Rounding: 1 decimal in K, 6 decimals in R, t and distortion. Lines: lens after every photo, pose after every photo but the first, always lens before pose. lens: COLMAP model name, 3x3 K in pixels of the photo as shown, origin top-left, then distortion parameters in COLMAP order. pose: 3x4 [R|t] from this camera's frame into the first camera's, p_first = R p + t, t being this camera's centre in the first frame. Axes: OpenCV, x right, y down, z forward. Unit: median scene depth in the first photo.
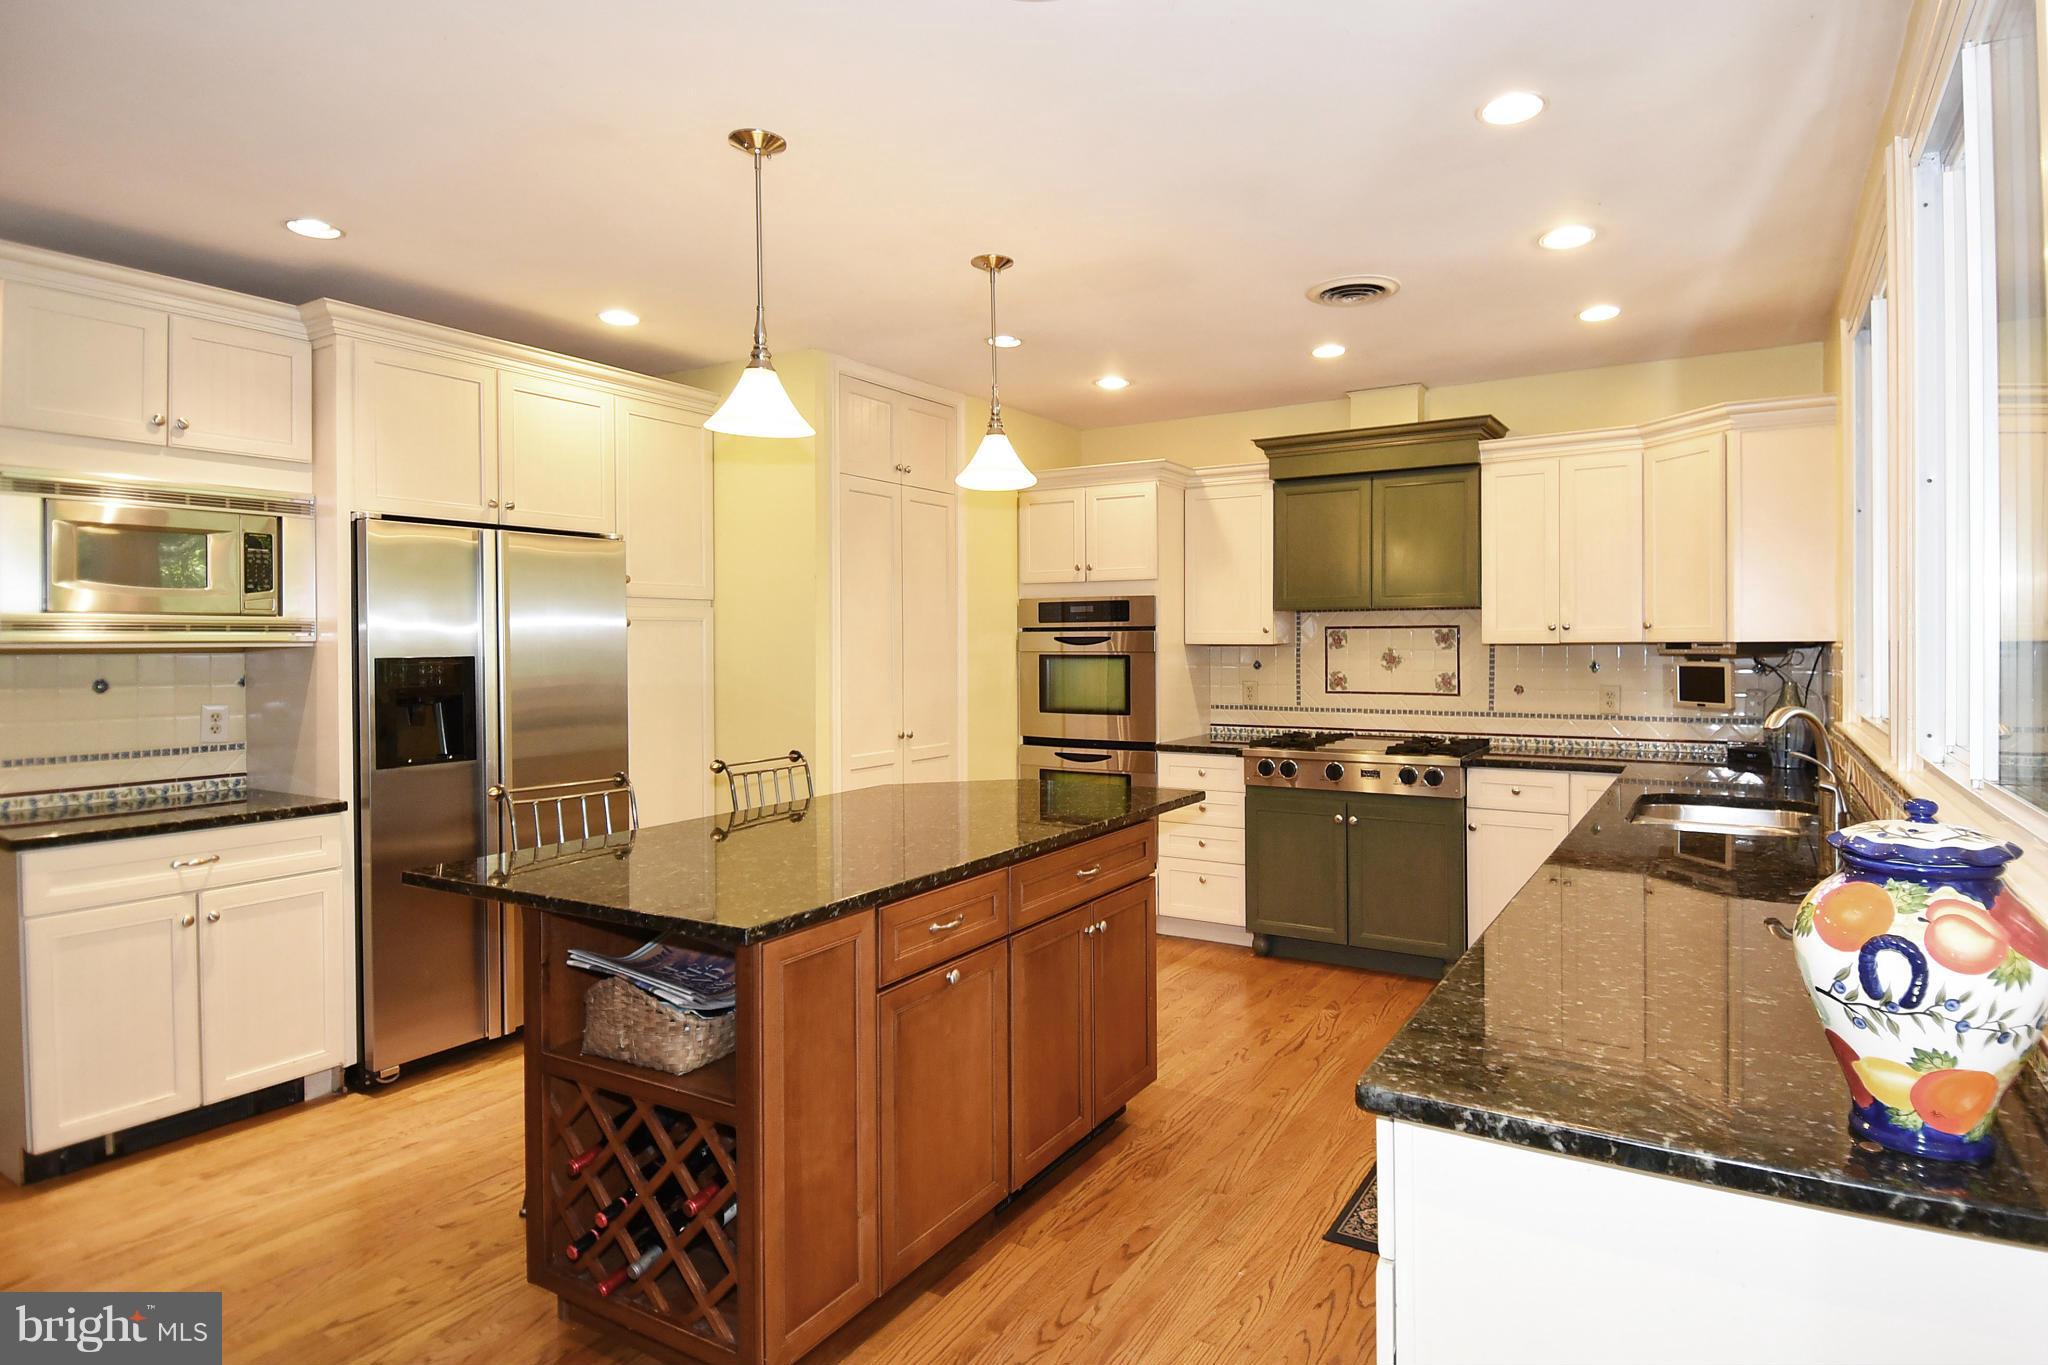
lens RADIAL K [[1112.5, 0, 1023.7], [0, 1112.5, 671.8], [0, 0, 1]] dist [0.003534, 0.000624]
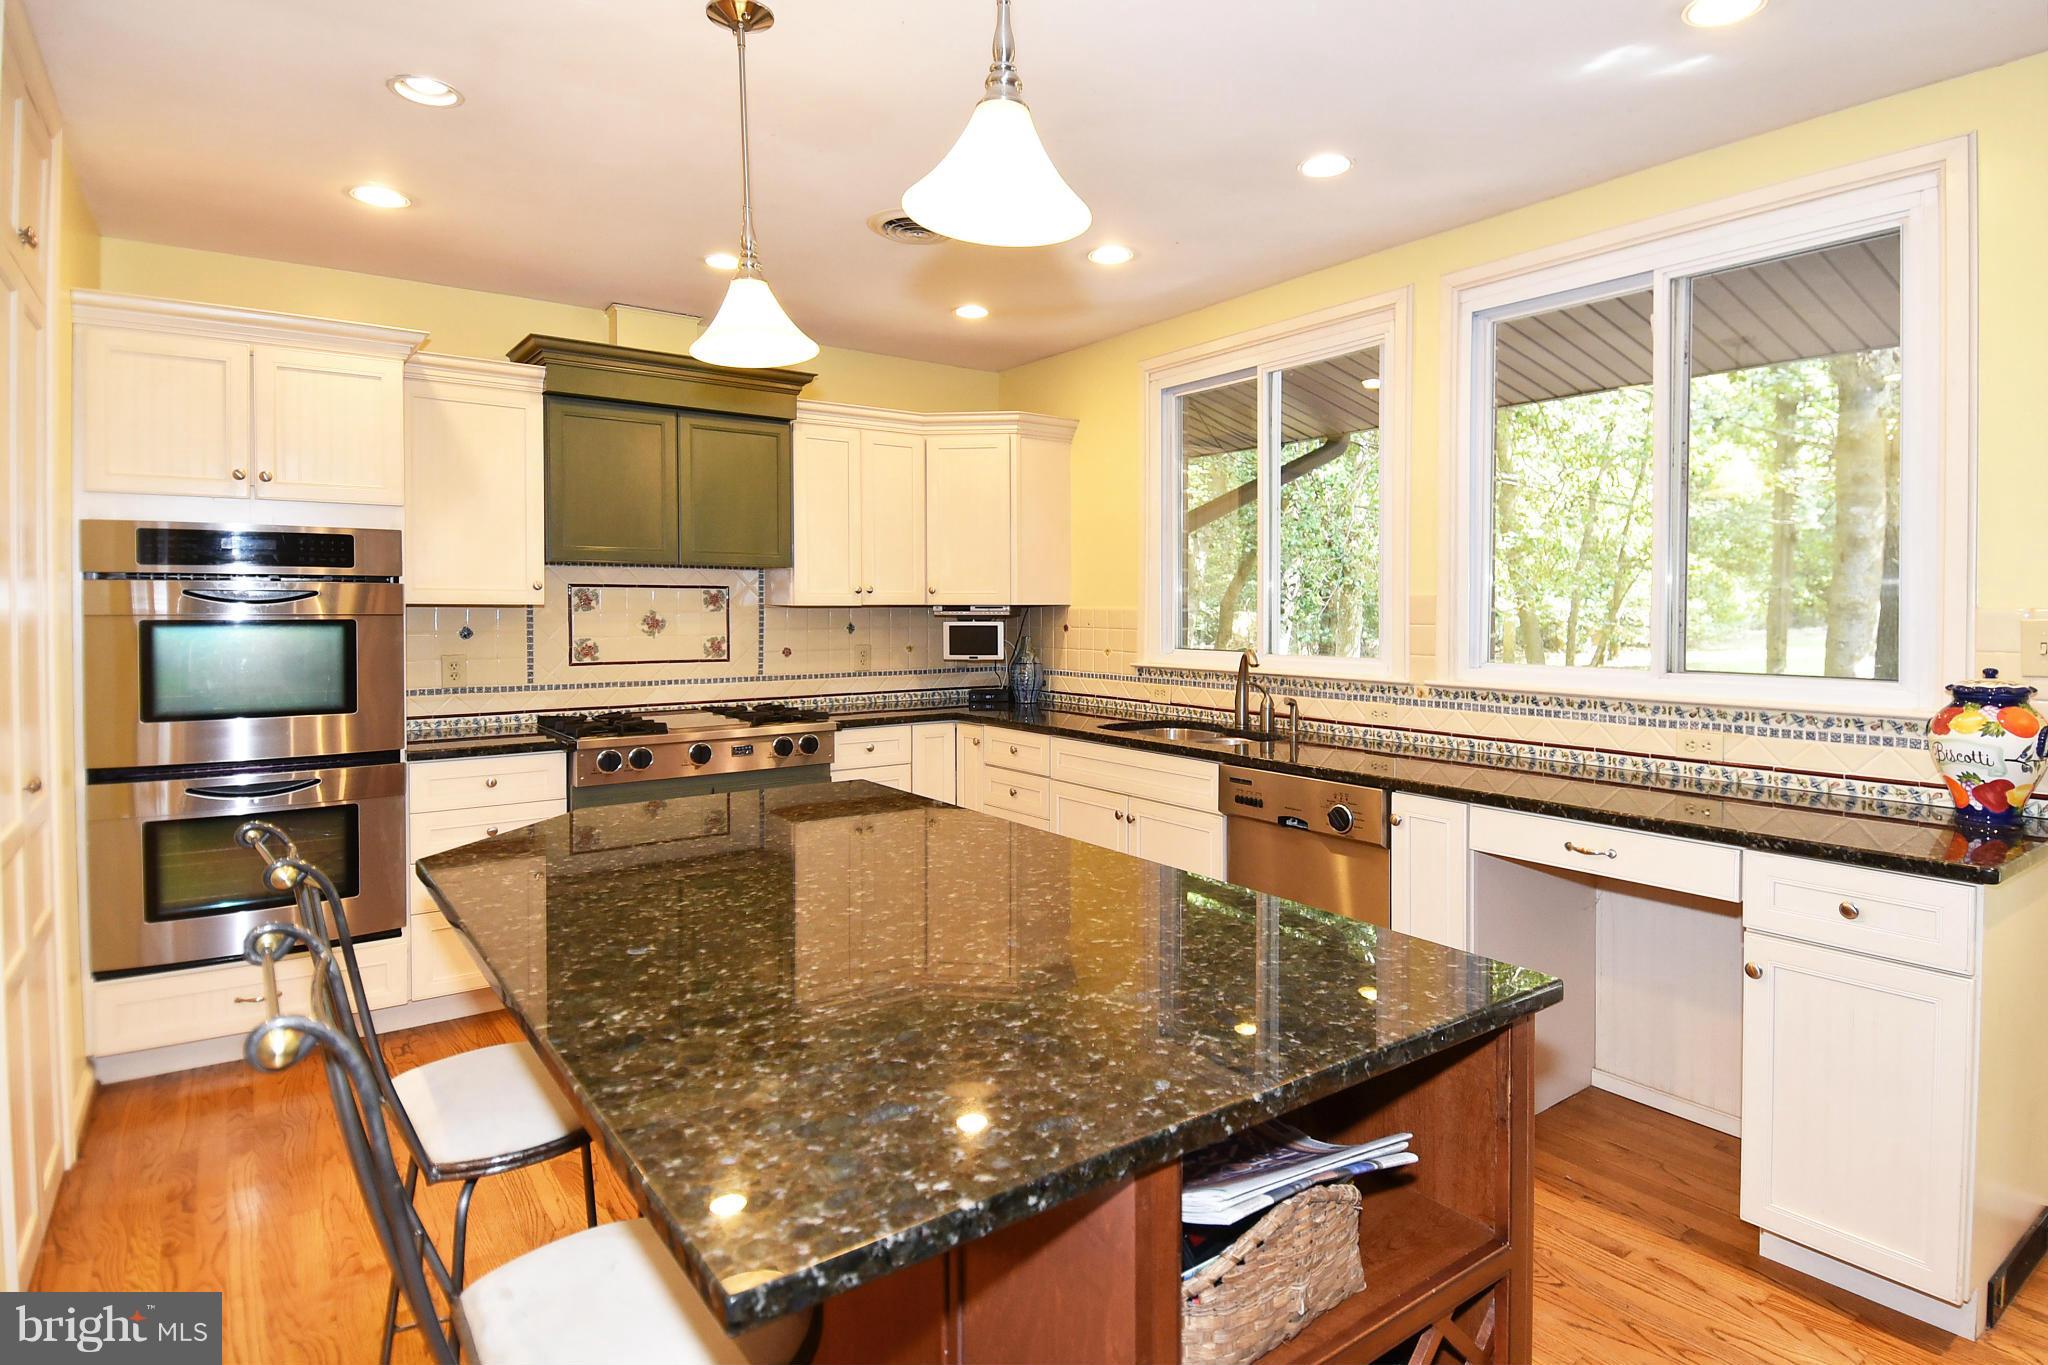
lens RADIAL K [[1112.2, 0, 1074.4], [0, 1112.2, 616.0], [0, 0, 1]] dist [0.066804, -0.069037]
pose [[0.351536, 0.000796, 0.936174, -0.388314], [0.023381, 0.999680, -0.009630, -0.000699], [-0.935882, 0.025274, 0.351405, 0.392905]]
